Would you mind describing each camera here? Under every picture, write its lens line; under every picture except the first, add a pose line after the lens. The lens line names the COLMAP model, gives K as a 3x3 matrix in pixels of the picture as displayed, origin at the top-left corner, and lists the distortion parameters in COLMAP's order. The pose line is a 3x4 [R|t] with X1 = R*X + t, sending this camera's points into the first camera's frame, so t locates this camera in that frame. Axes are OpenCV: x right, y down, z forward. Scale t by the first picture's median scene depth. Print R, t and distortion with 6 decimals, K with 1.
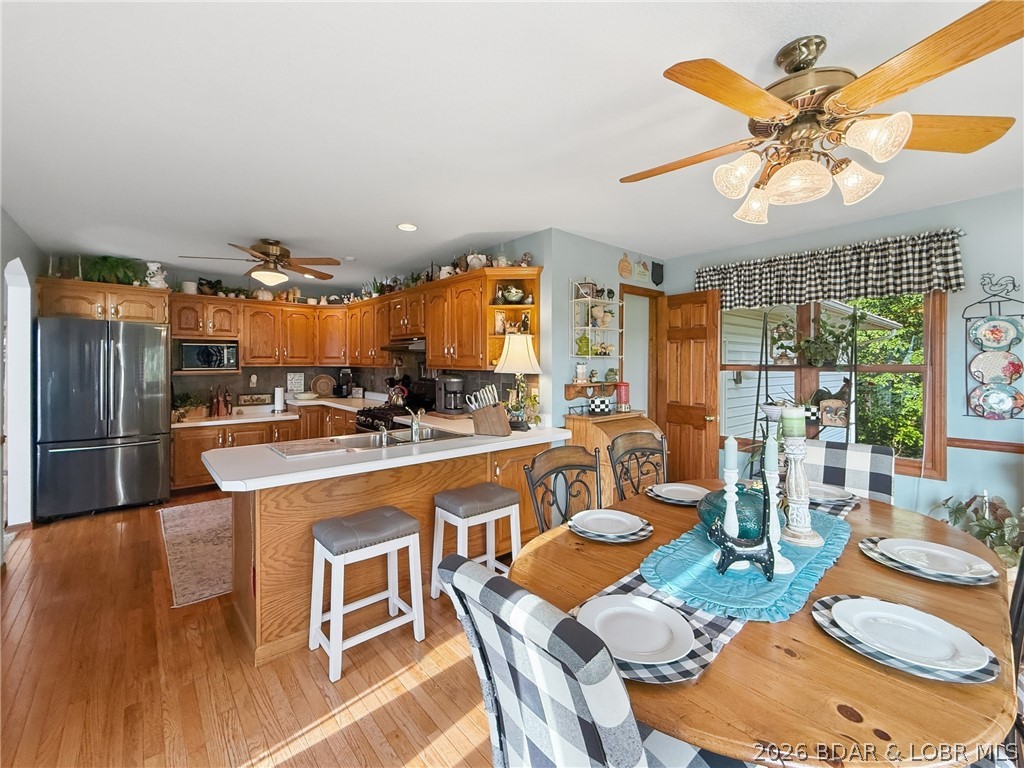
lens RADIAL K [[426.8, 0, 496.9], [0, 426.8, 365.8], [0, 0, 1]] dist [-0.004004, 0.000147]
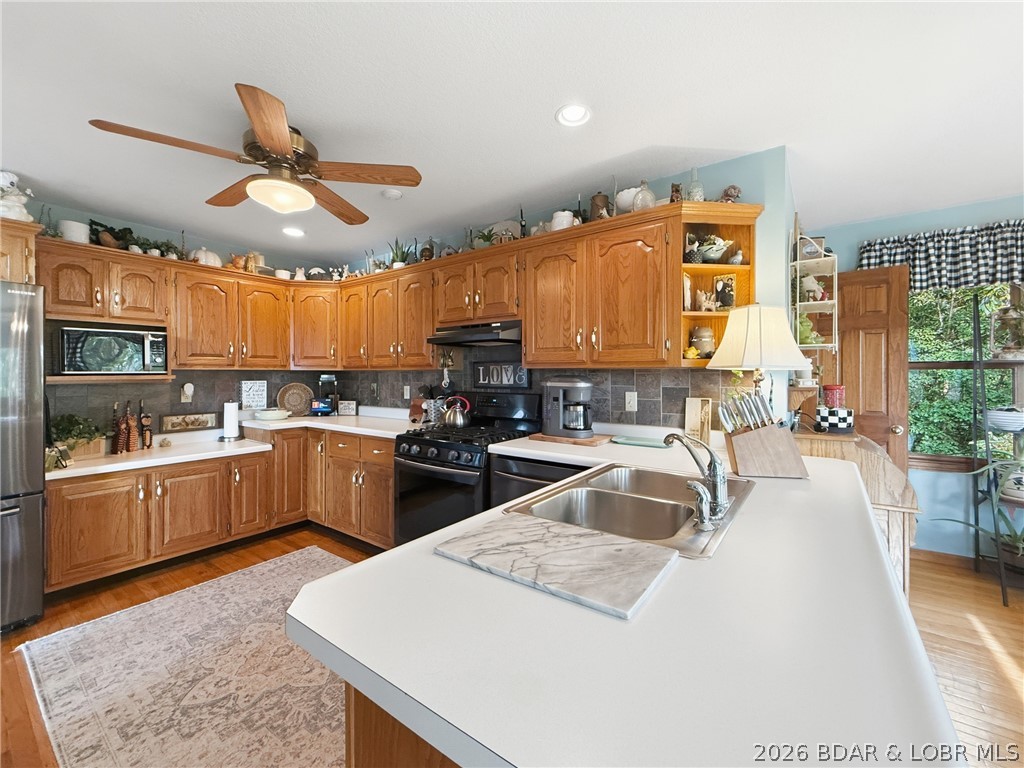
lens RADIAL K [[426.8, 0, 512.2], [0, 426.8, 375.3], [0, 0, 1]] dist [-0.004004, 0.000147]
pose [[0.973661, -0.005398, 0.227937, -0.279140], [0.006220, 0.999976, -0.002887, 0.016058], [-0.227916, 0.004228, 0.973672, 0.308358]]
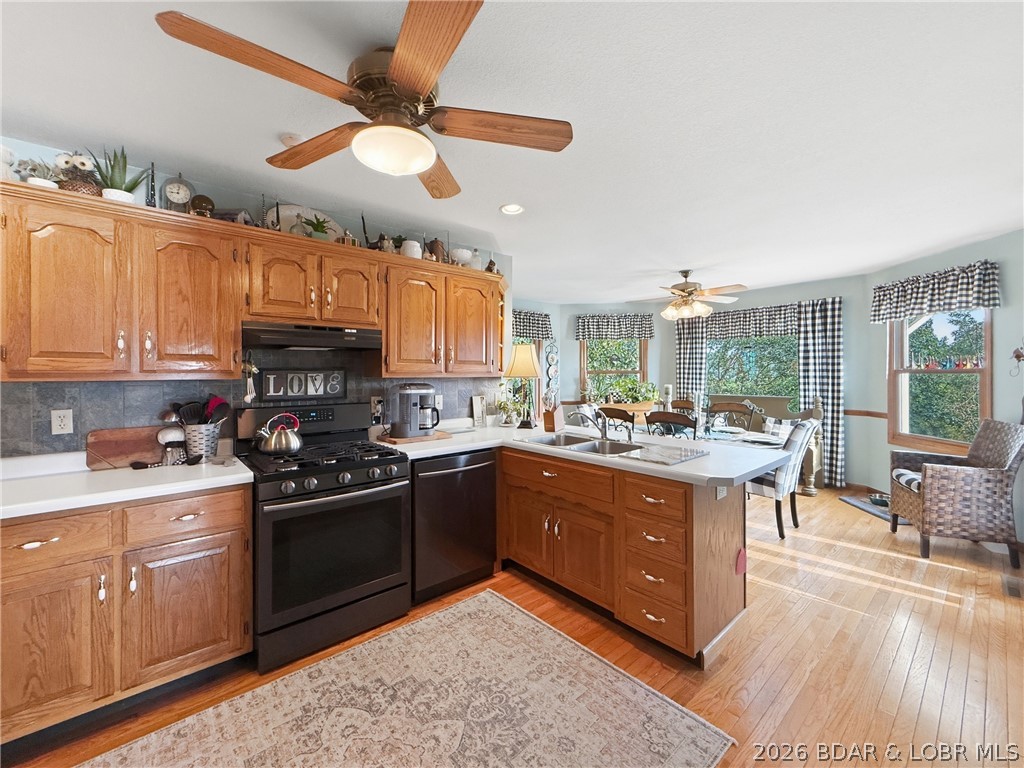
lens RADIAL K [[426.8, 0, 513.5], [0, 426.8, 374.6], [0, 0, 1]] dist [-0.004004, 0.000147]
pose [[-0.022077, -0.007240, 0.999730, -0.717978], [0.010445, 0.999918, 0.007472, -0.001158], [-0.999702, 0.010607, -0.021999, 0.688889]]
